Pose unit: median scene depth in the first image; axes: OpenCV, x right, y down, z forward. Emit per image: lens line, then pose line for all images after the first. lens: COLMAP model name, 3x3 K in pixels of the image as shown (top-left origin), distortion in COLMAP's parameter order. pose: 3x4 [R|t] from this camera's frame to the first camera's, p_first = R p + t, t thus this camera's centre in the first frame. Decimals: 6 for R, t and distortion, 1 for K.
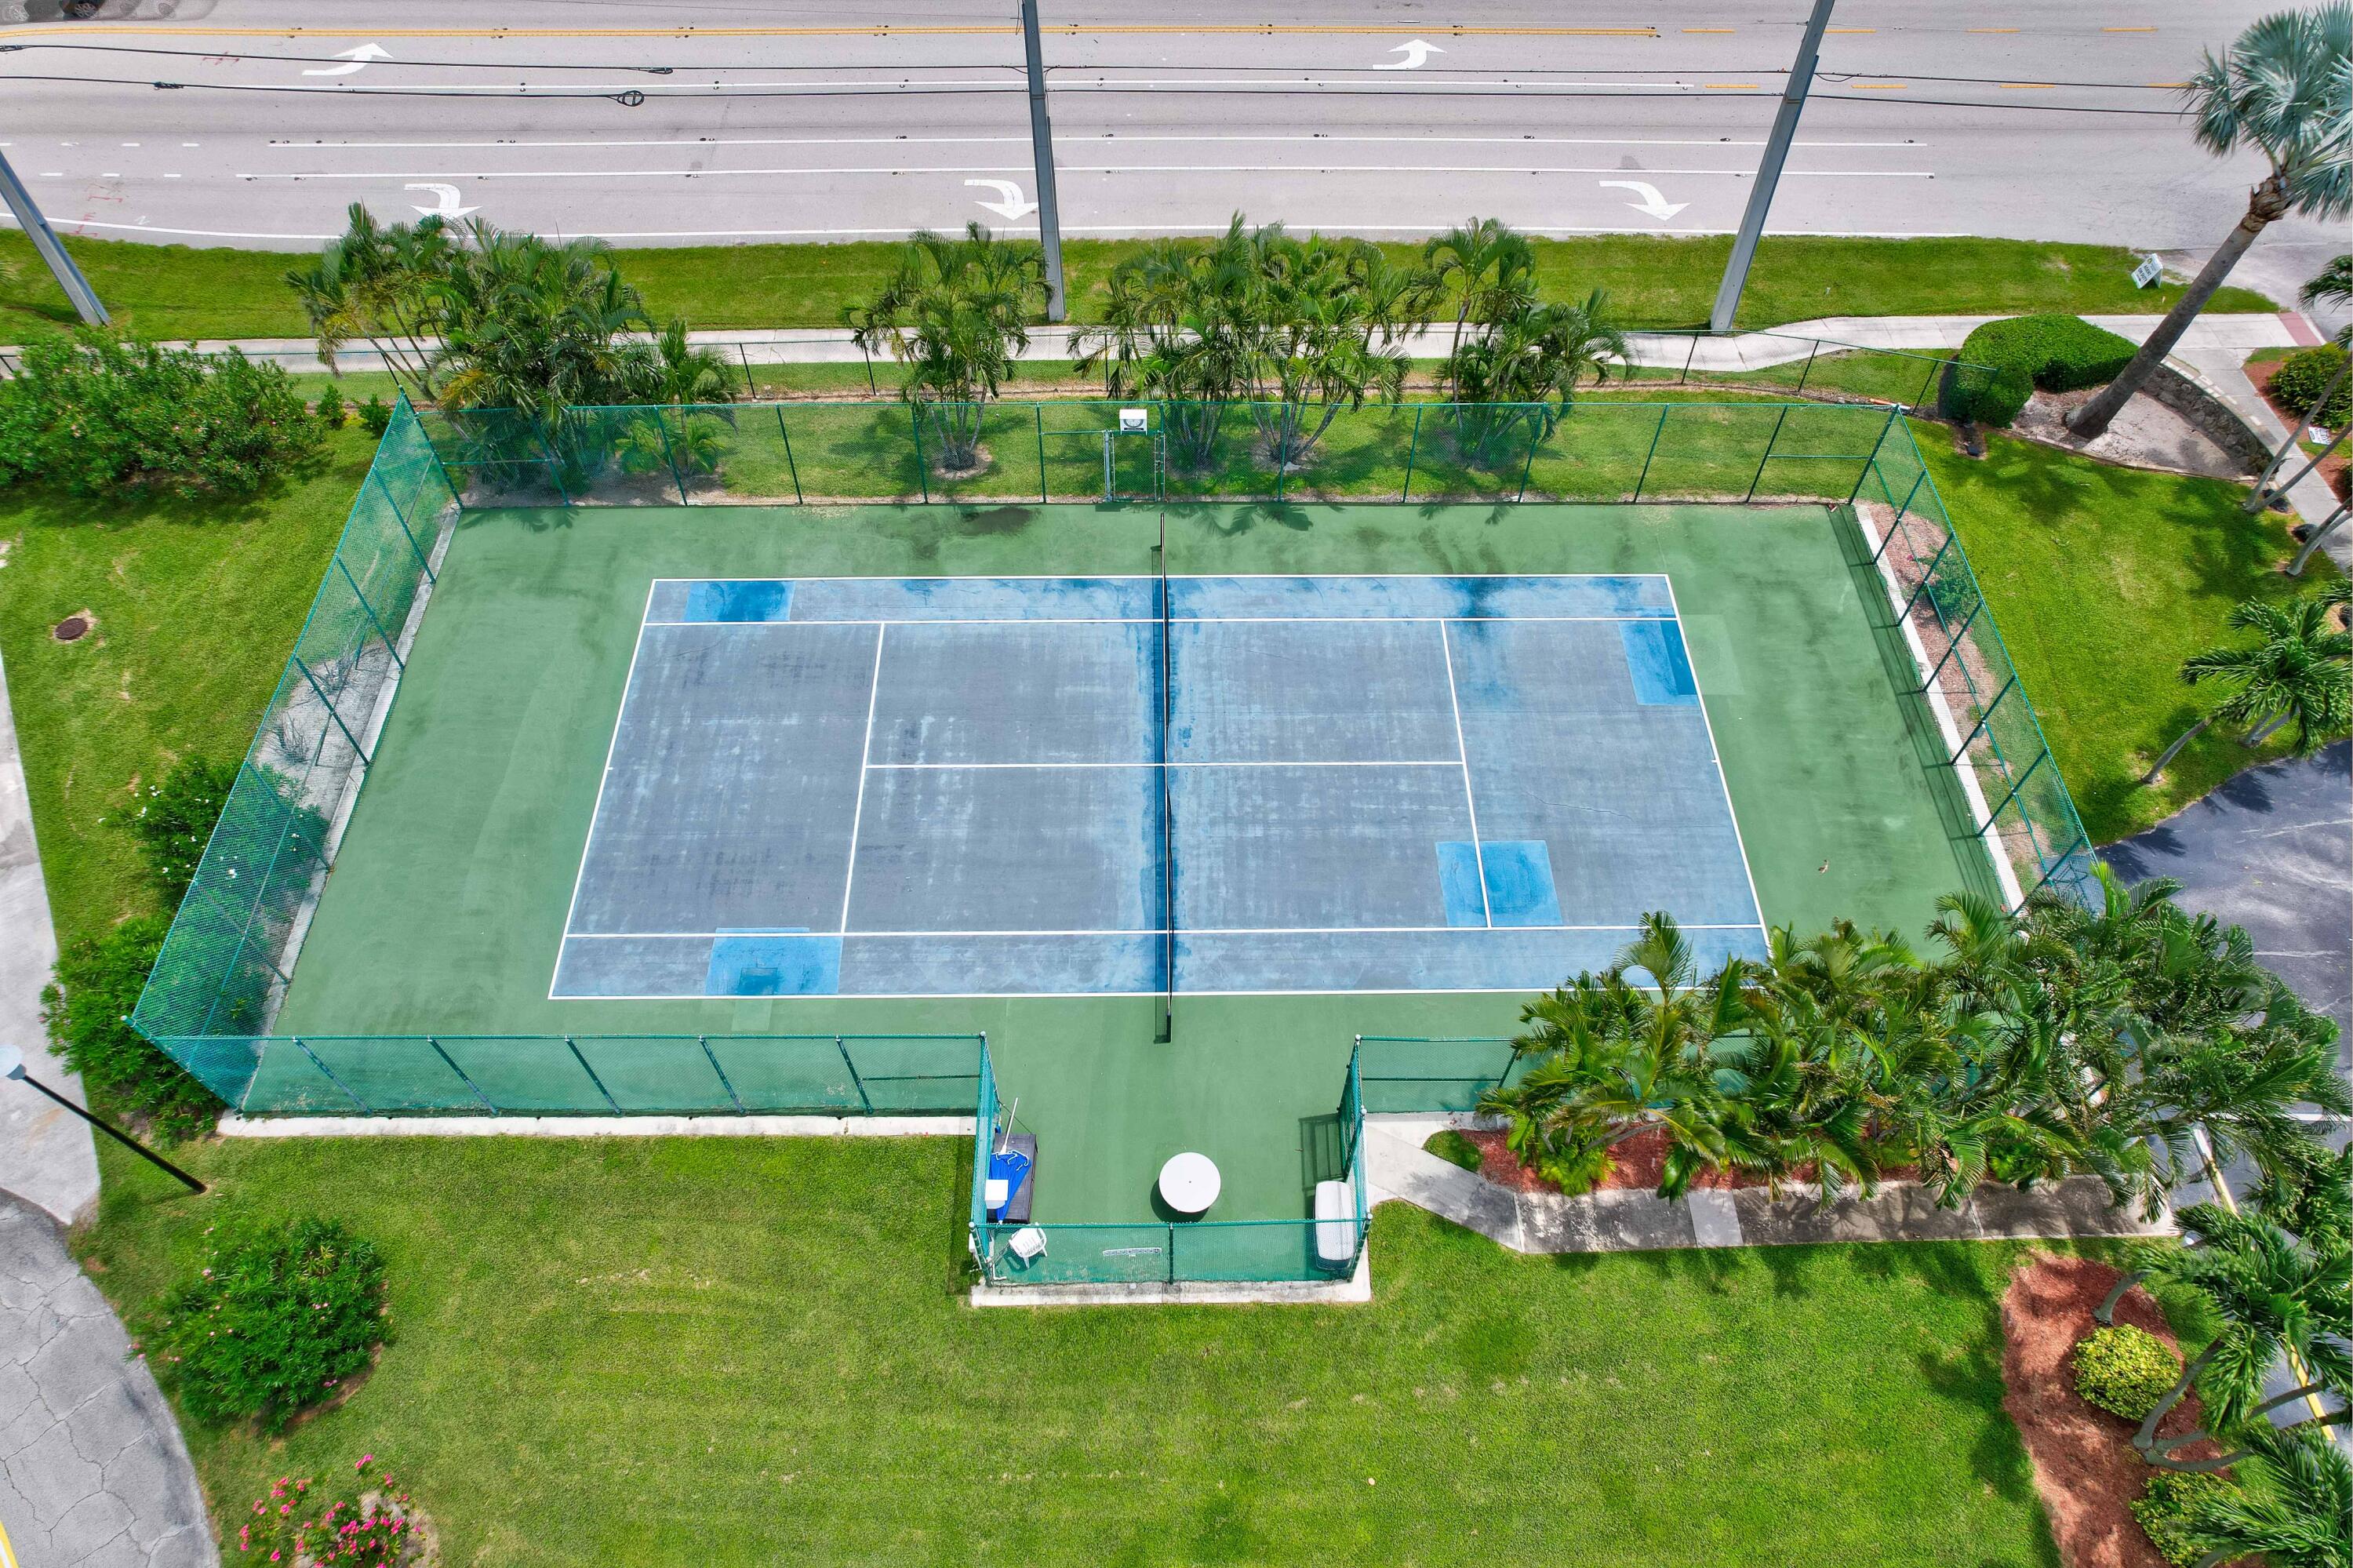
lens RADIAL K [[1486.6, 0, 1176.5], [0, 1486.6, 784.0], [0, 0, 1]] dist [-0.072770, 0.066832]
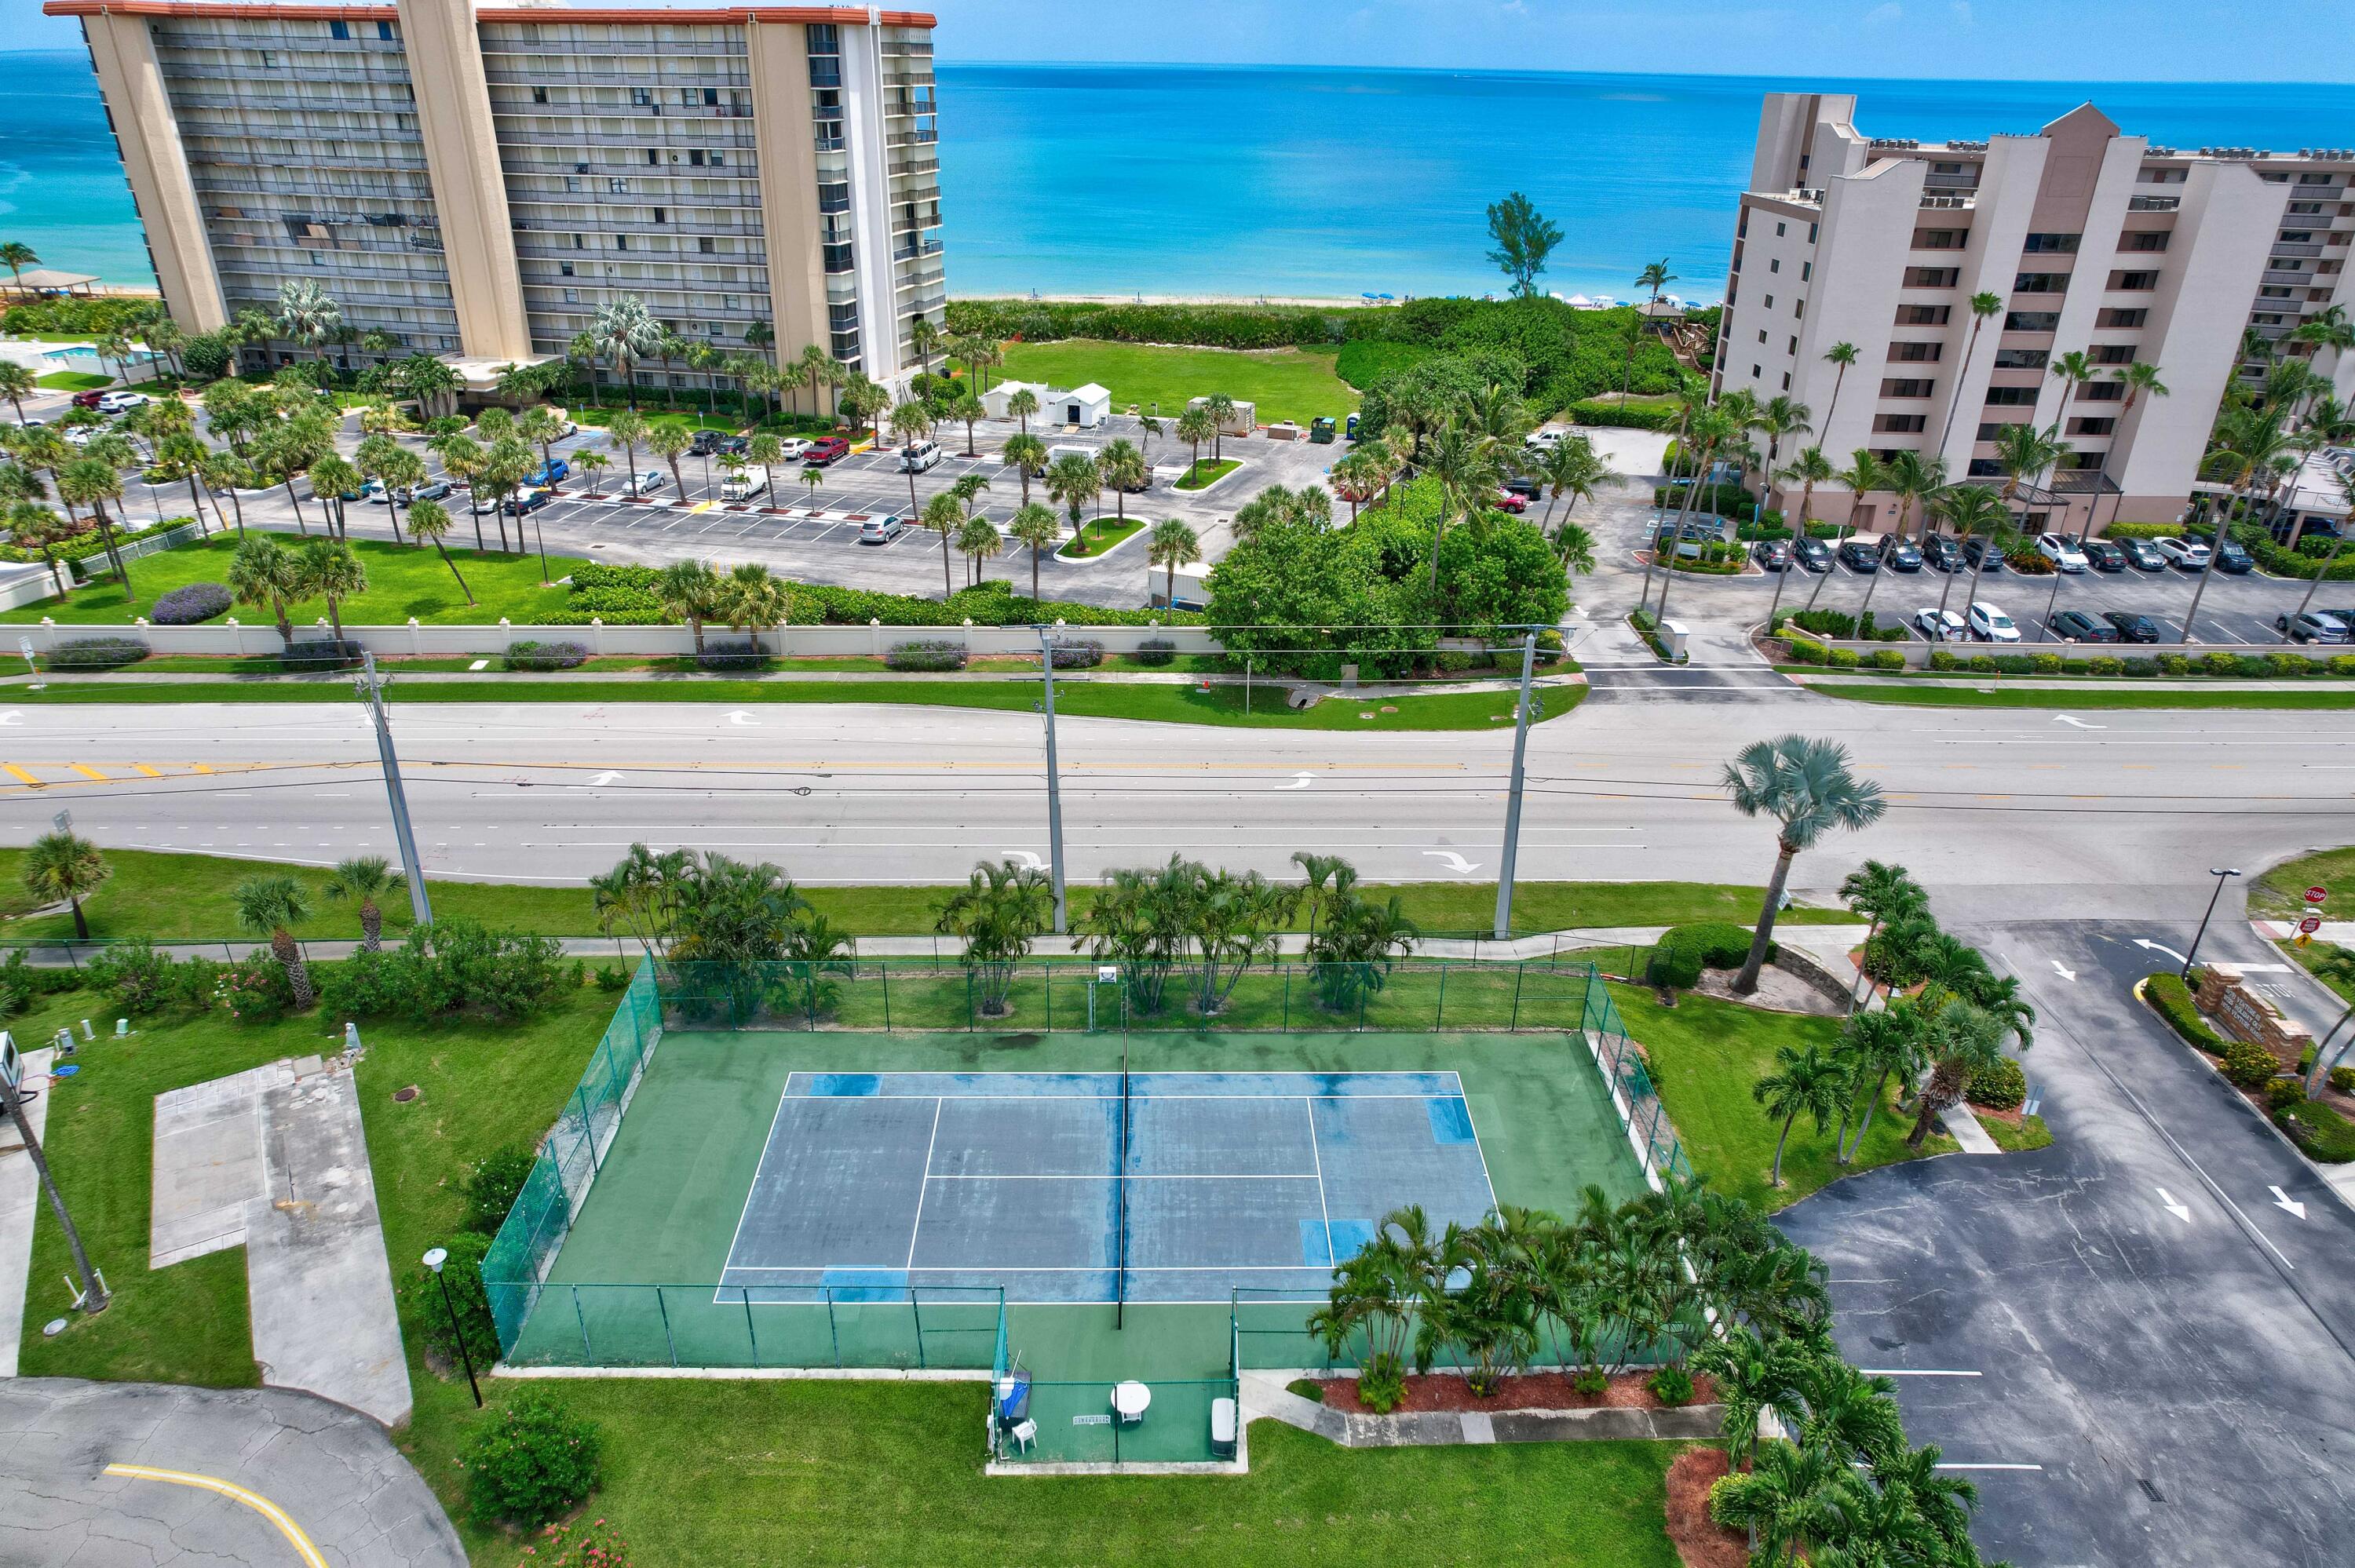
lens RADIAL K [[1487.6, 0, 1177.5], [0, 1487.6, 784.0], [0, 0, 1]] dist [-0.072770, 0.066832]
pose [[0.999986, 0.001318, 0.005063, 0.040719], [0.001227, 0.881666, -0.471873, 0.354570], [-0.005086, 0.471872, 0.881652, -0.540946]]
